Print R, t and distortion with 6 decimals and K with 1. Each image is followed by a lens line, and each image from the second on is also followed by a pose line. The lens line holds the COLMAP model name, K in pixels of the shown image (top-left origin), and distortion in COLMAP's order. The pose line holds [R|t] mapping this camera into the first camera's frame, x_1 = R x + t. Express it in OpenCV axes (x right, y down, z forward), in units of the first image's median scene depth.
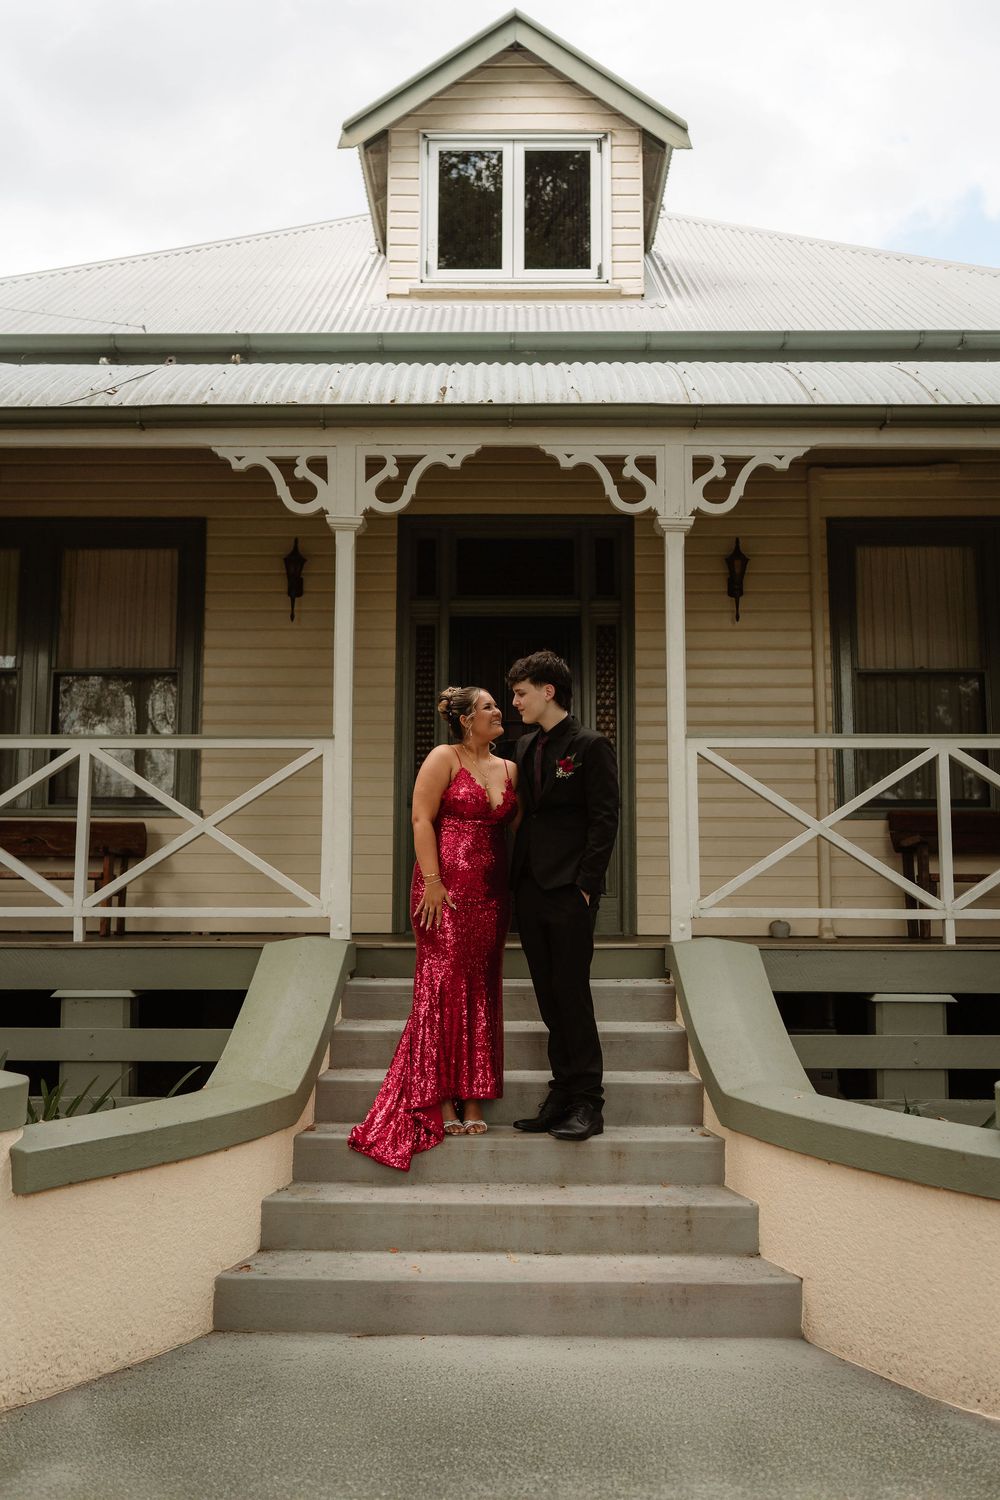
lens RADIAL K [[1414.7, 0, 470.6], [0, 1414.7, 750.1], [0, 0, 1]] dist [0.000741, -0.011426]
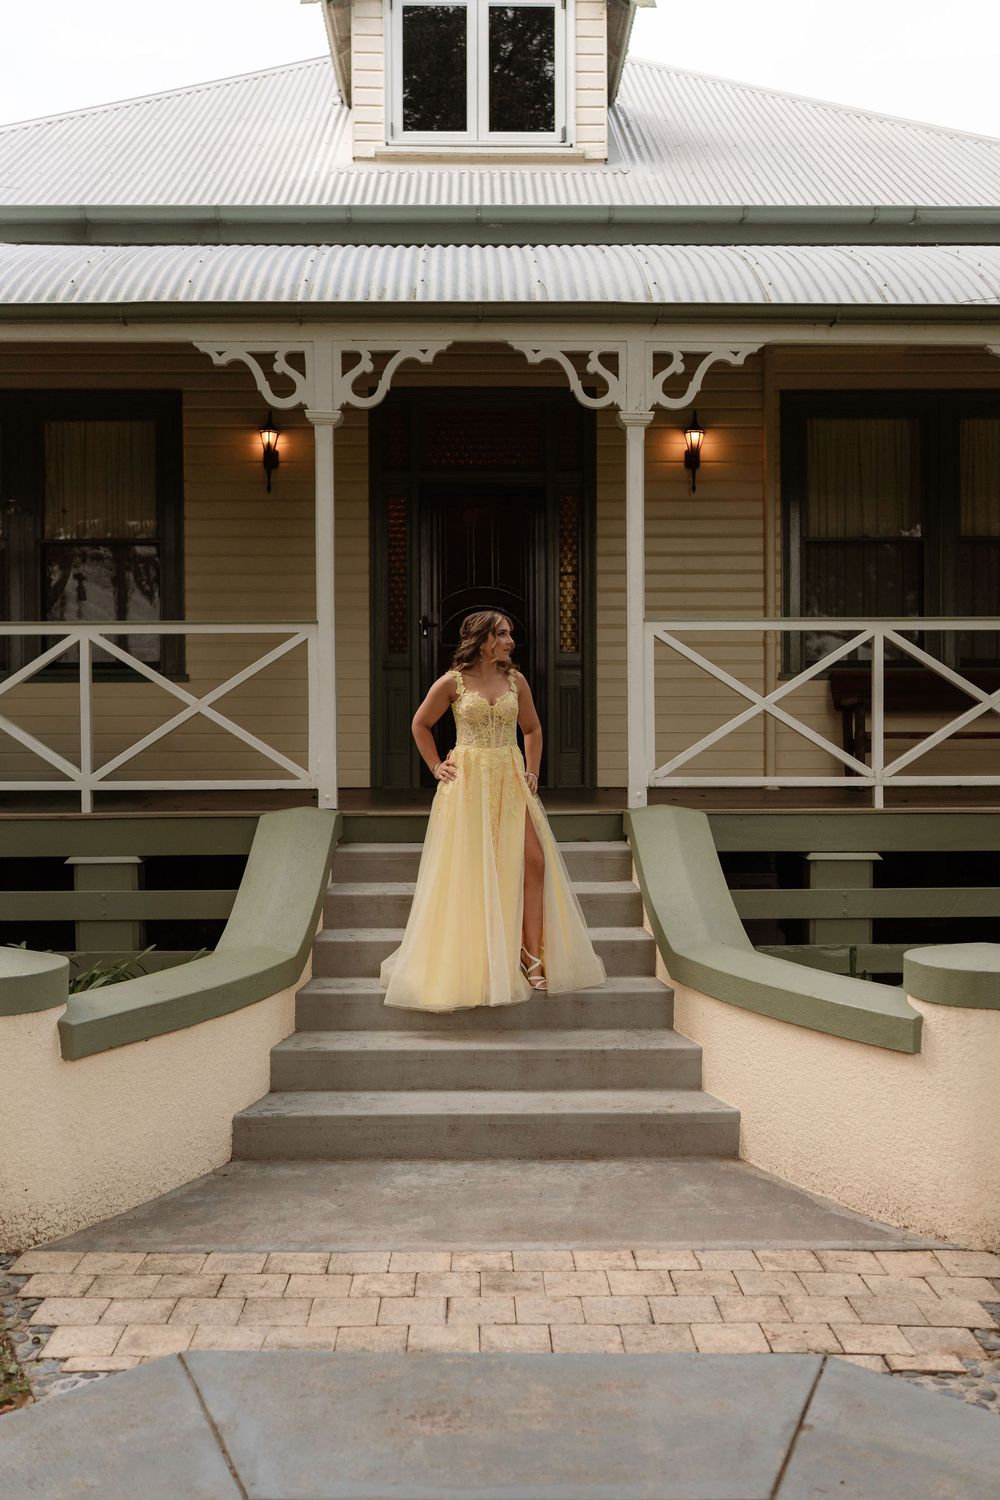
lens RADIAL K [[1414.7, 0, 470.6], [0, 1414.7, 750.1], [0, 0, 1]] dist [0.000741, -0.011426]
pose [[0.999510, -0.011061, 0.029293, -0.012850], [0.006734, 0.989573, 0.143876, -0.066134], [-0.030579, -0.143608, 0.989162, -0.079011]]
